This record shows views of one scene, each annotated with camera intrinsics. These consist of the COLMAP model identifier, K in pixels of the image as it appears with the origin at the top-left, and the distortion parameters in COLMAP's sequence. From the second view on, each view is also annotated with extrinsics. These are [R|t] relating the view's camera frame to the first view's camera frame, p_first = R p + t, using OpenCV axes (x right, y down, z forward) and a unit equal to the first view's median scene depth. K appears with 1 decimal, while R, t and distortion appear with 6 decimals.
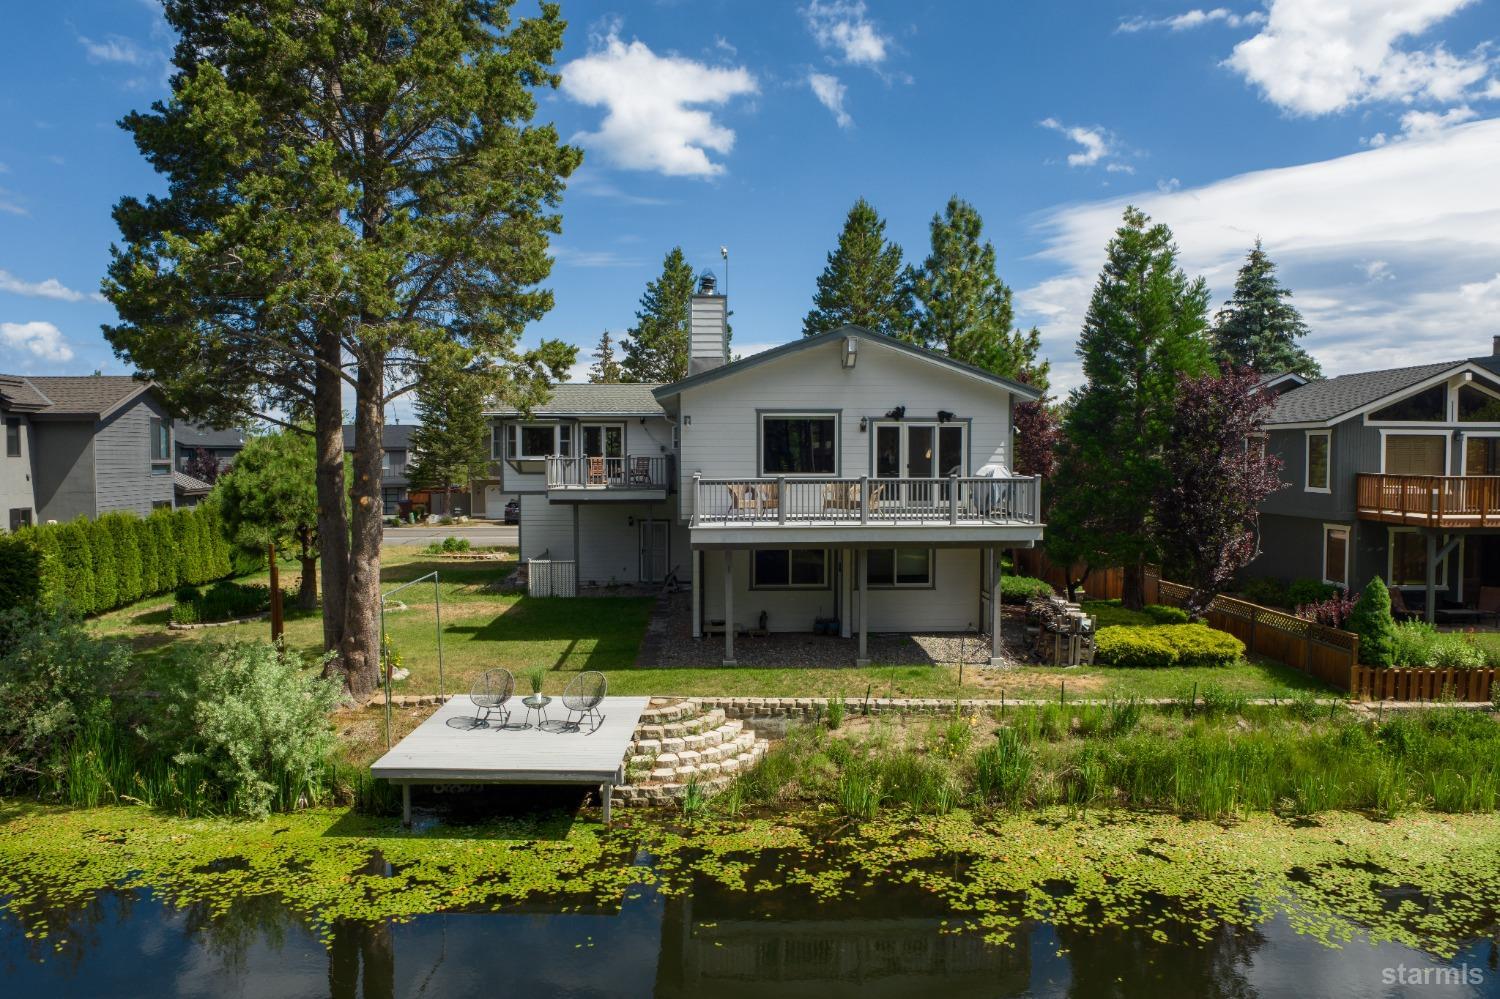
lens RADIAL K [[1015.9, 0, 750.0], [0, 1015.9, 499.5], [0, 0, 1]] dist [-0.044964, 0.004008]
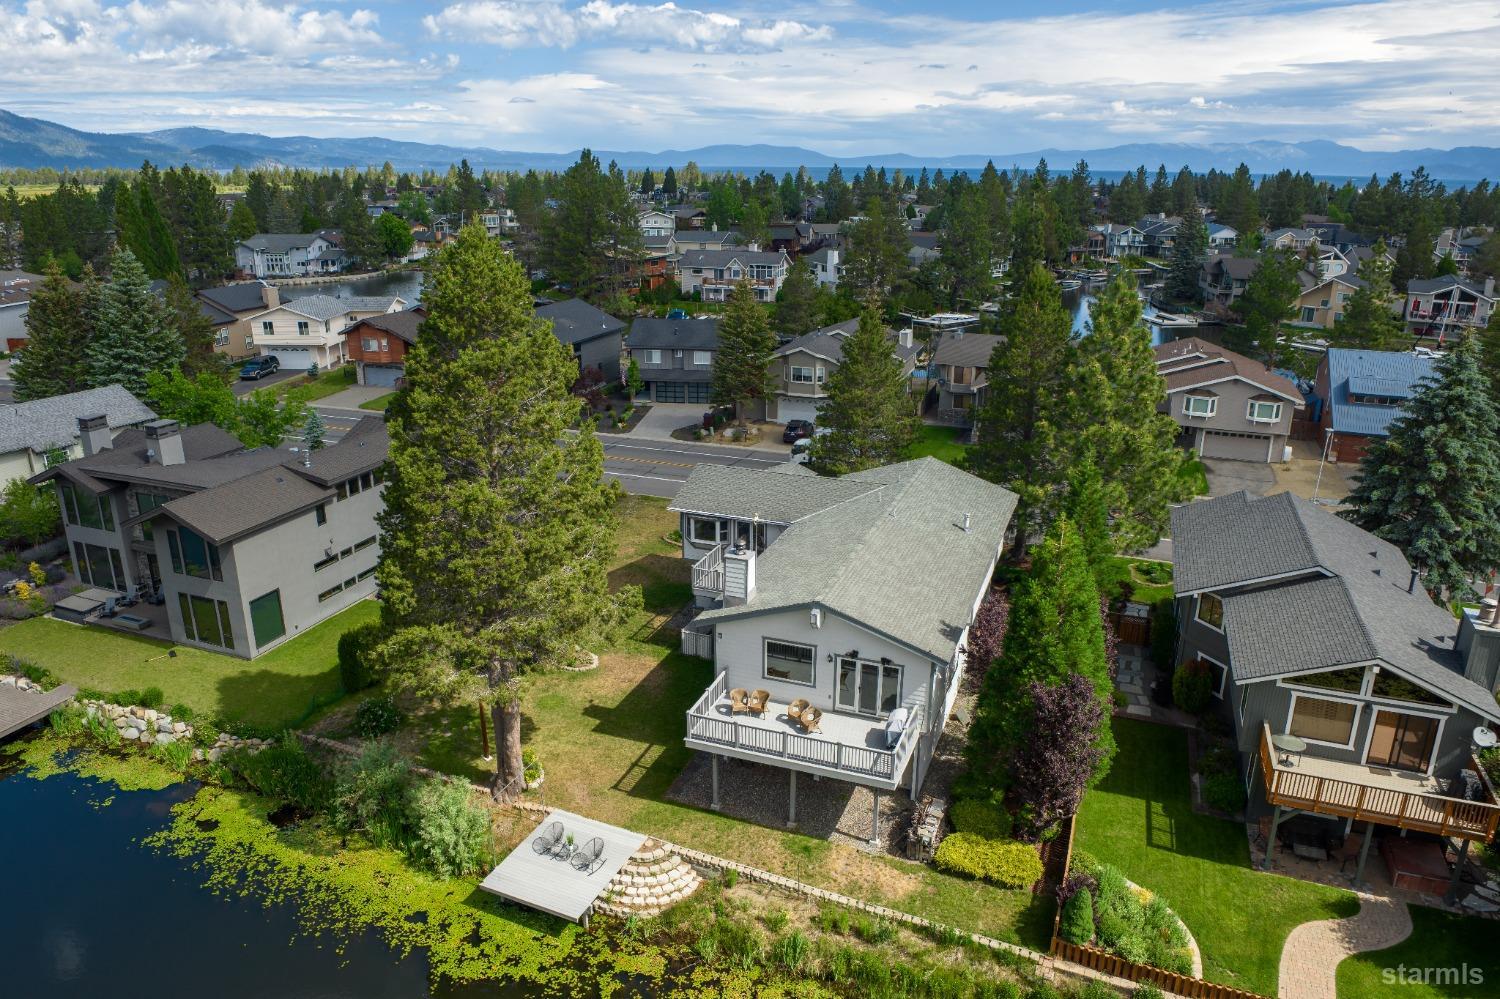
lens RADIAL K [[1015.9, 0, 750.0], [0, 1015.9, 499.5], [0, 0, 1]] dist [-0.044964, 0.004008]
pose [[0.920833, 0.125506, -0.369208, 0.661664], [-0.024562, 0.963579, 0.266293, -0.872108], [0.389183, -0.236143, 0.890378, -0.382138]]
